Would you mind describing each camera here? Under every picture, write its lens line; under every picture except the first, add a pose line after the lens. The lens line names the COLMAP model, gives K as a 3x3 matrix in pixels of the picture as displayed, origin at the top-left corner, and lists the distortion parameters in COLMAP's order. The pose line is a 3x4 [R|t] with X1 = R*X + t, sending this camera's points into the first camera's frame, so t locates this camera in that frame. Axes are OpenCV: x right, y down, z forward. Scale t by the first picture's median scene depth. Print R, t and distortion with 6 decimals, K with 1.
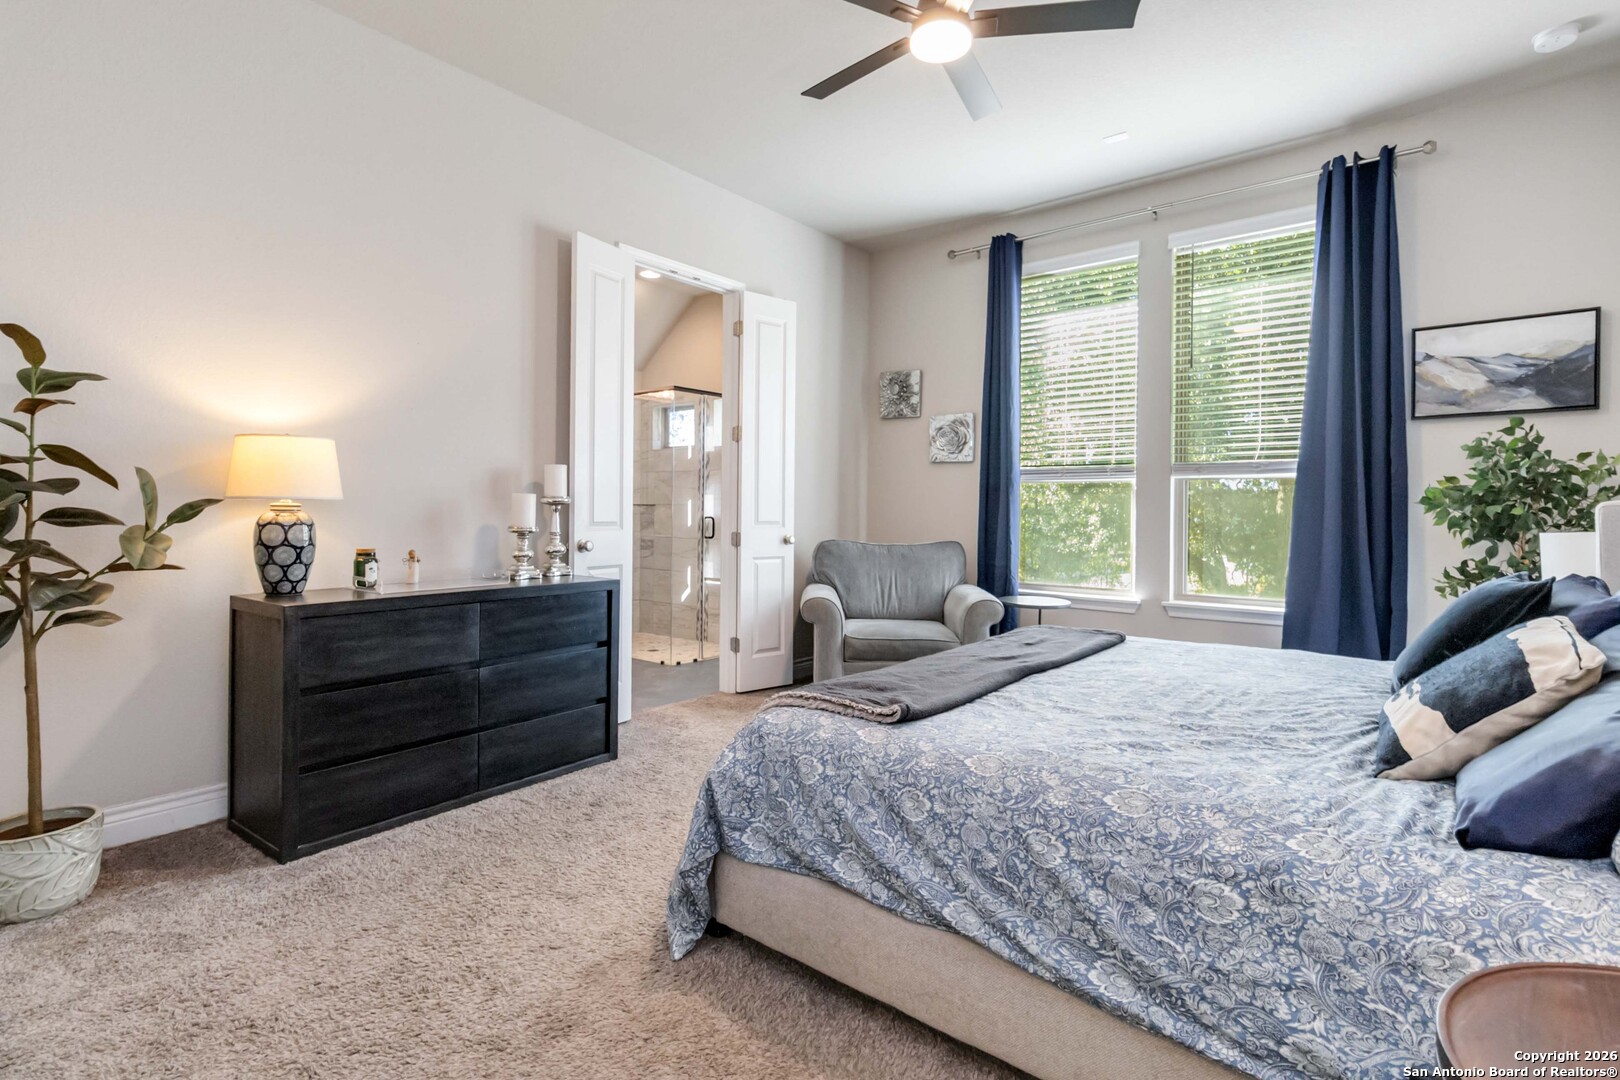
lens RADIAL K [[772.6, 0, 818.9], [0, 772.6, 516.3], [0, 0, 1]] dist [0.002799, 0.001254]
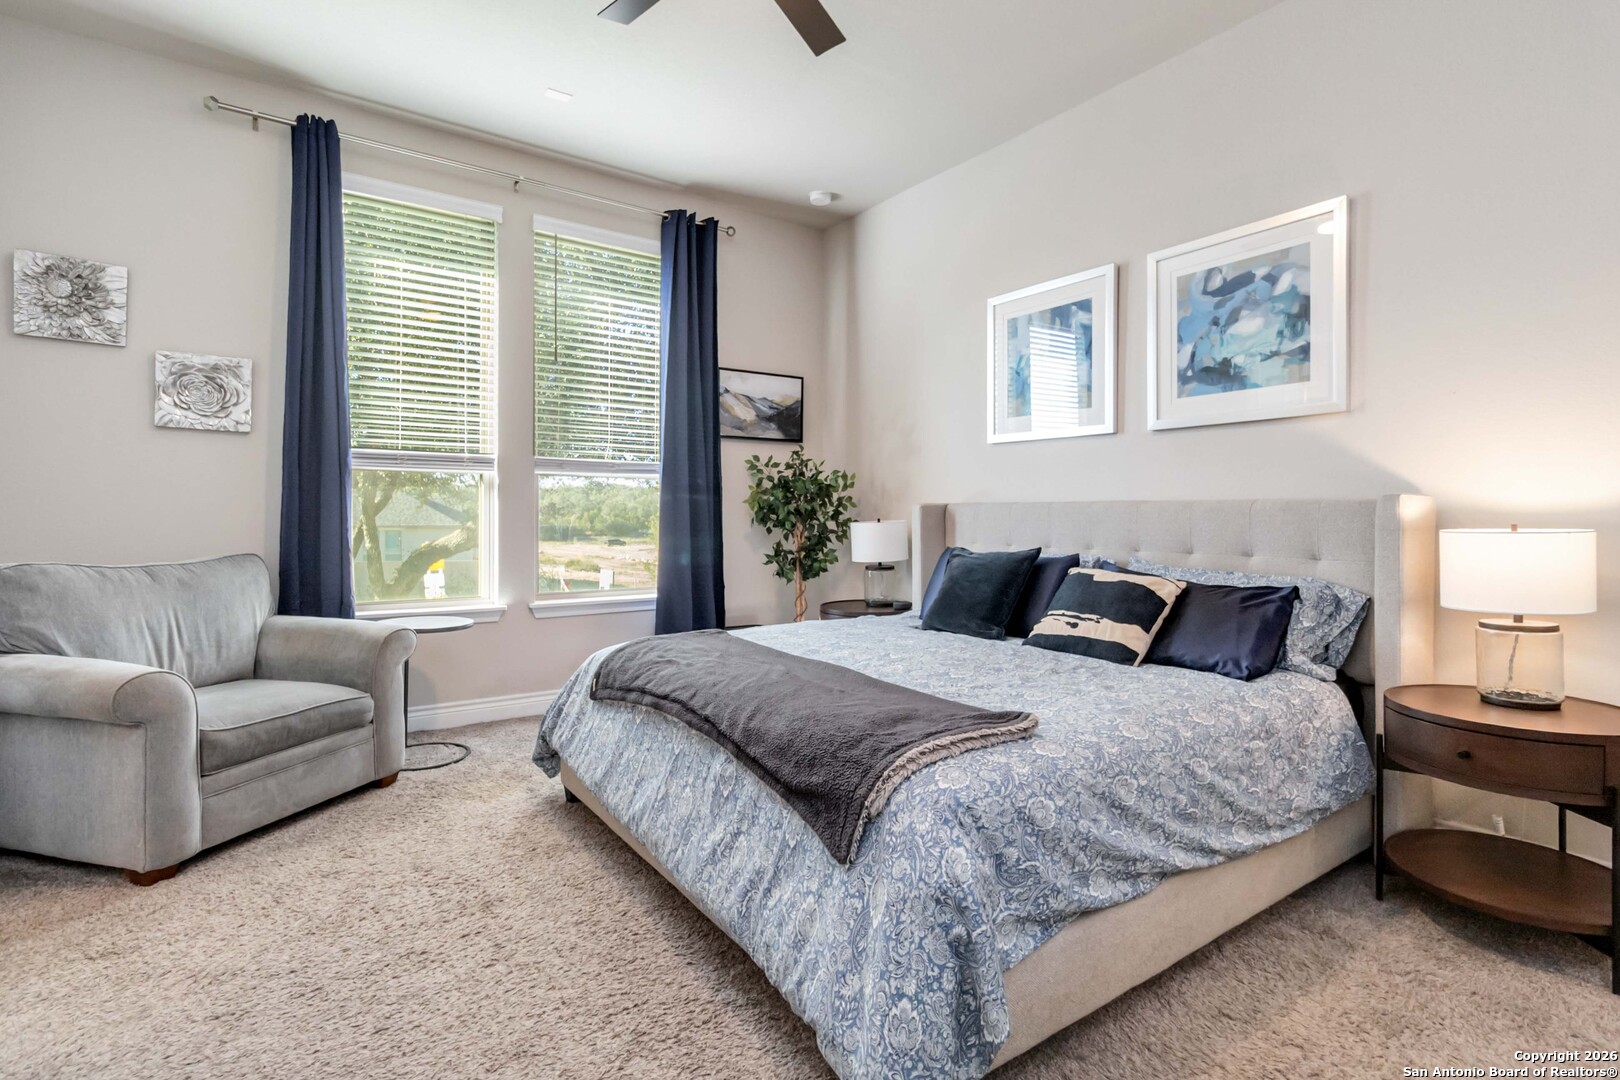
lens RADIAL K [[782.5, 0, 816.5], [0, 782.5, 511.0], [0, 0, 1]] dist [0.003040, 0.000196]
pose [[0.274425, -0.005832, 0.961591, -0.479964], [0.001790, 0.999983, 0.005554, -0.008917], [-0.961607, 0.000197, 0.274430, 0.517552]]
